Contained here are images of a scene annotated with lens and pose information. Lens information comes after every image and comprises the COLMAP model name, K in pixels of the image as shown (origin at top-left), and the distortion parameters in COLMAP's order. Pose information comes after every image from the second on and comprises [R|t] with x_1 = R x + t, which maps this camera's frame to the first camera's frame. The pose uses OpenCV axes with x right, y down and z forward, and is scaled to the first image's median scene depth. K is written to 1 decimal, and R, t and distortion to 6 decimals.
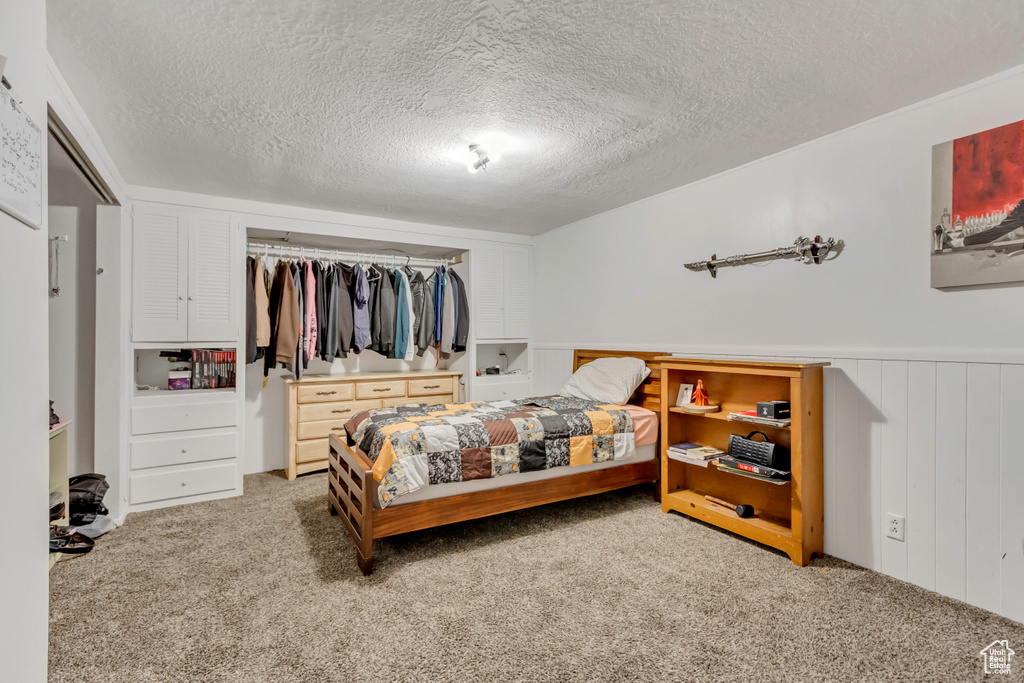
lens RADIAL K [[475.8, 0, 509.9], [0, 475.8, 342.1], [0, 0, 1]] dist [0.010000, -0.001211]
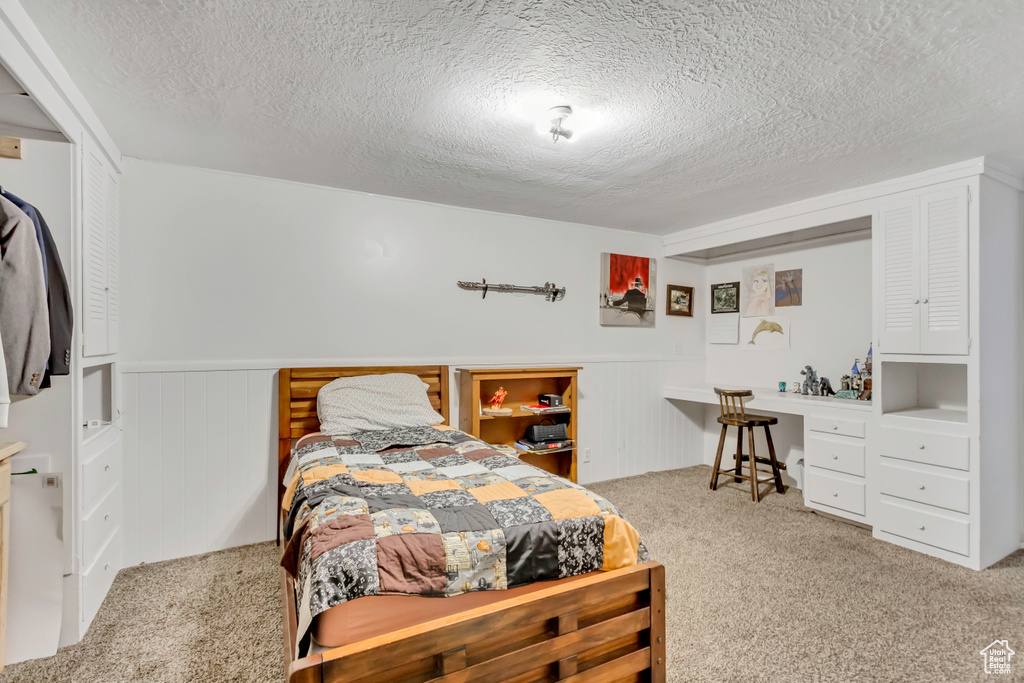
lens RADIAL K [[475.8, 0, 509.9], [0, 475.8, 342.1], [0, 0, 1]] dist [0.010000, -0.001211]
pose [[0.023480, 0.017270, 0.999575, -1.012540], [0.010452, 0.999792, -0.017519, -0.011992], [-0.999670, 0.010859, 0.023294, 1.279034]]
